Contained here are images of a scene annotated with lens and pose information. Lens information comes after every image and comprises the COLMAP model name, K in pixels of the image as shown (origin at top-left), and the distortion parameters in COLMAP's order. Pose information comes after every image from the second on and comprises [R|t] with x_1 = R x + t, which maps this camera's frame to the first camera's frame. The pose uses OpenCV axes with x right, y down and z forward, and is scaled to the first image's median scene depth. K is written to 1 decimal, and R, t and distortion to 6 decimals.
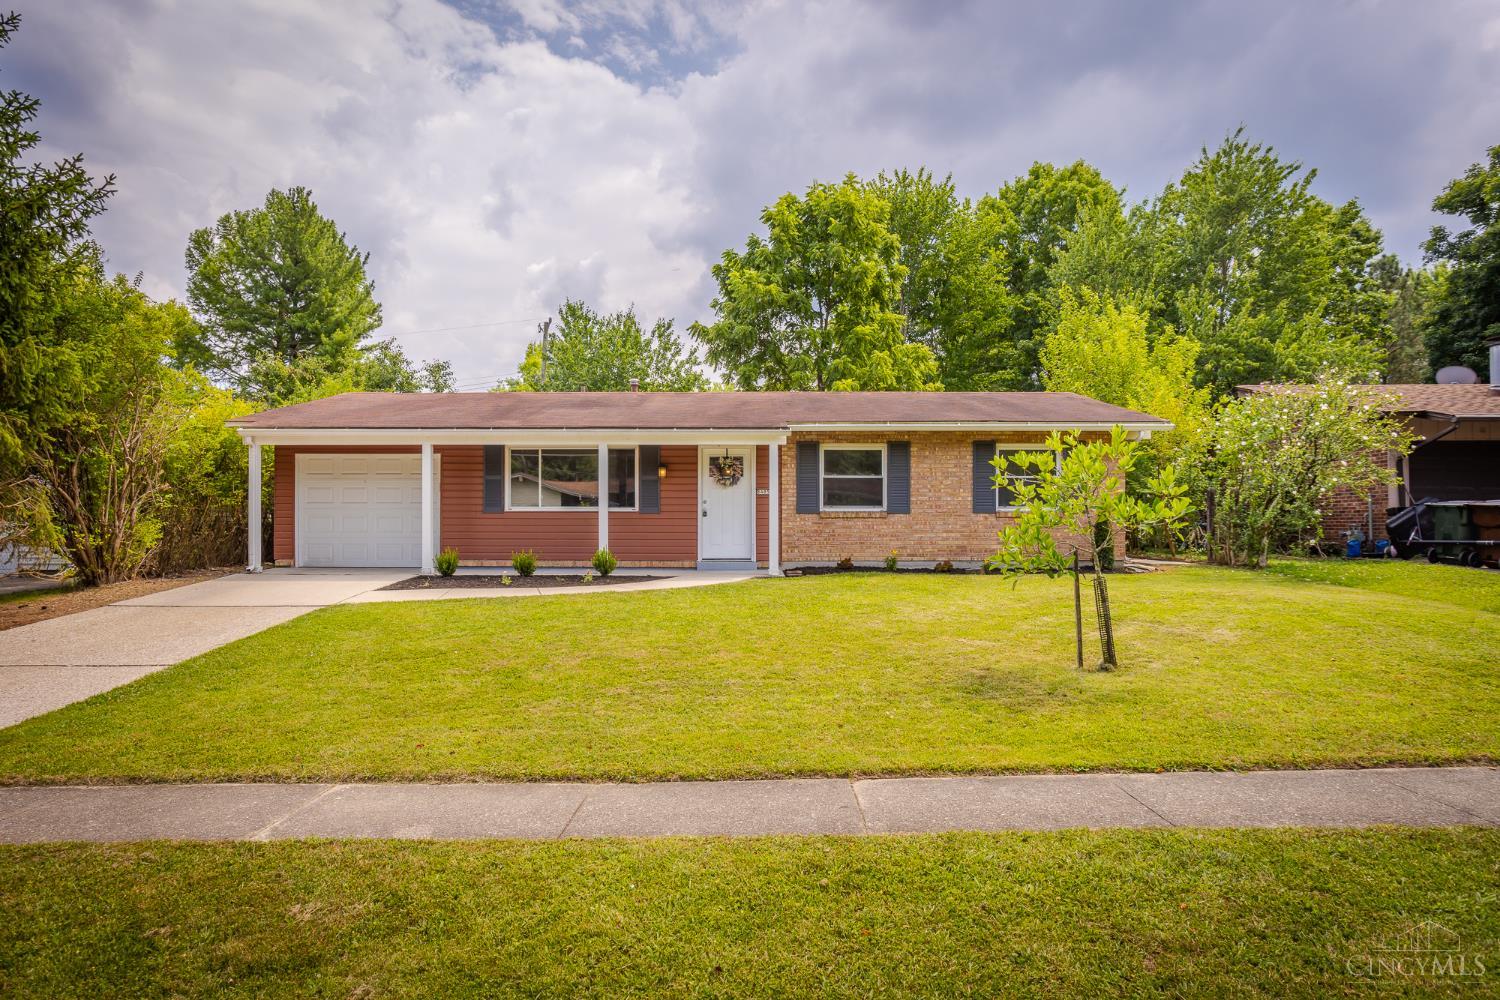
lens RADIAL K [[914.6, 0, 750.0], [0, 914.6, 500.0], [0, 0, 1]] dist [-0.036360, -0.000116]
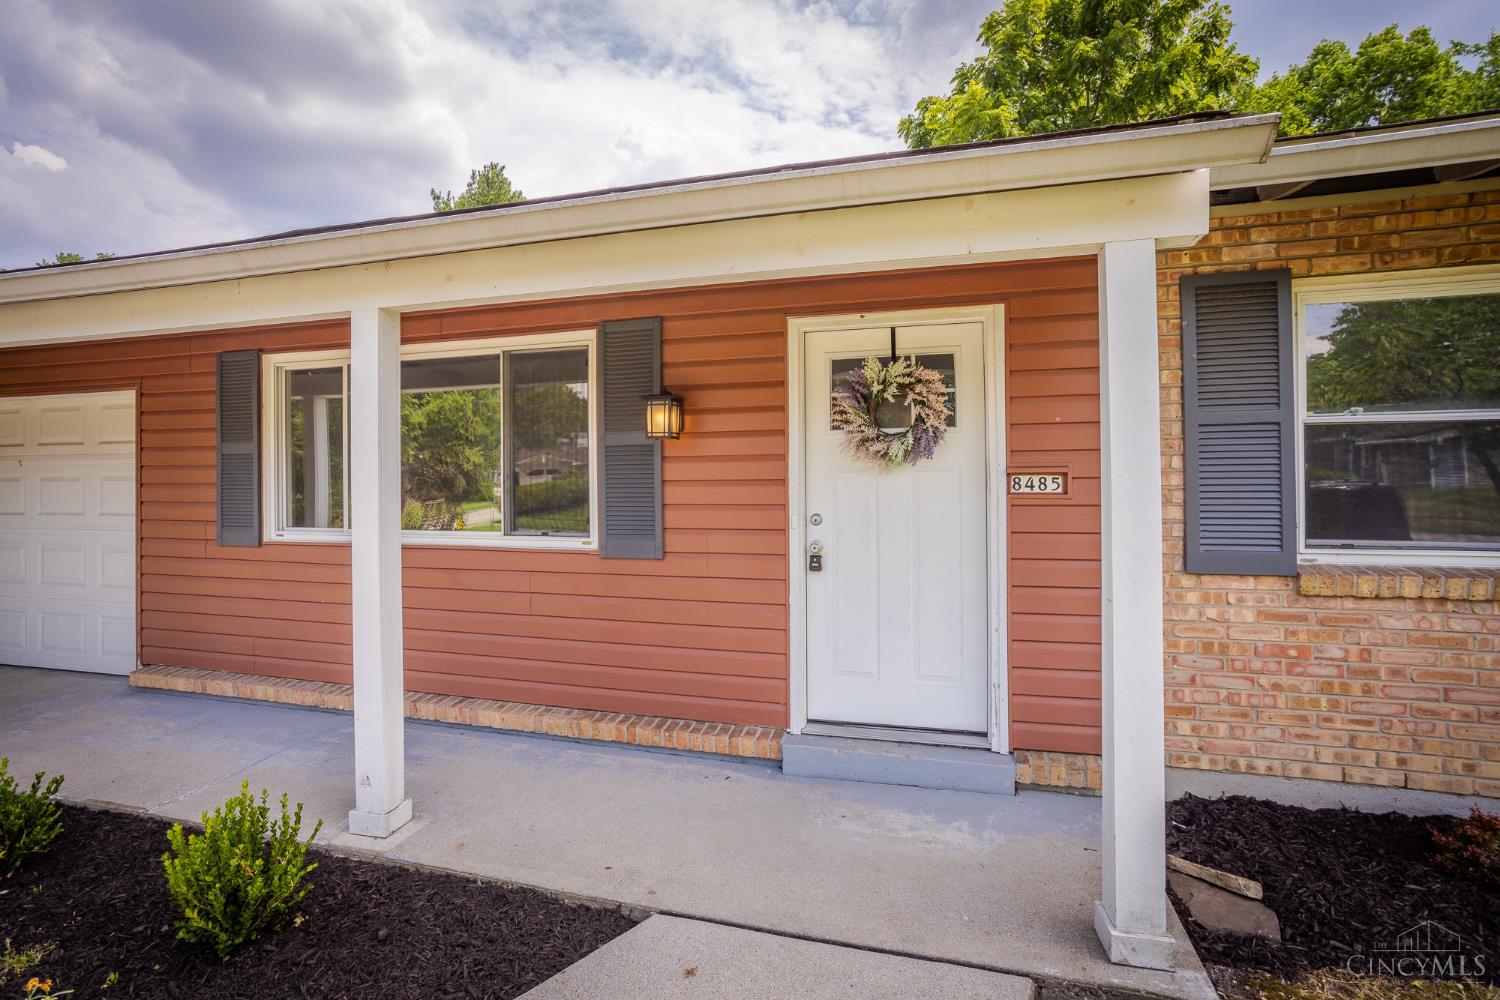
lens RADIAL K [[709.2, 0, 742.9], [0, 709.2, 463.6], [0, 0, 1]] dist [-0.043747, 0.023881]
pose [[0.957143, -0.012549, -0.289343, -0.007251], [0.015508, 0.999848, 0.007936, -0.017481], [0.289199, -0.012083, 0.957193, 0.785959]]
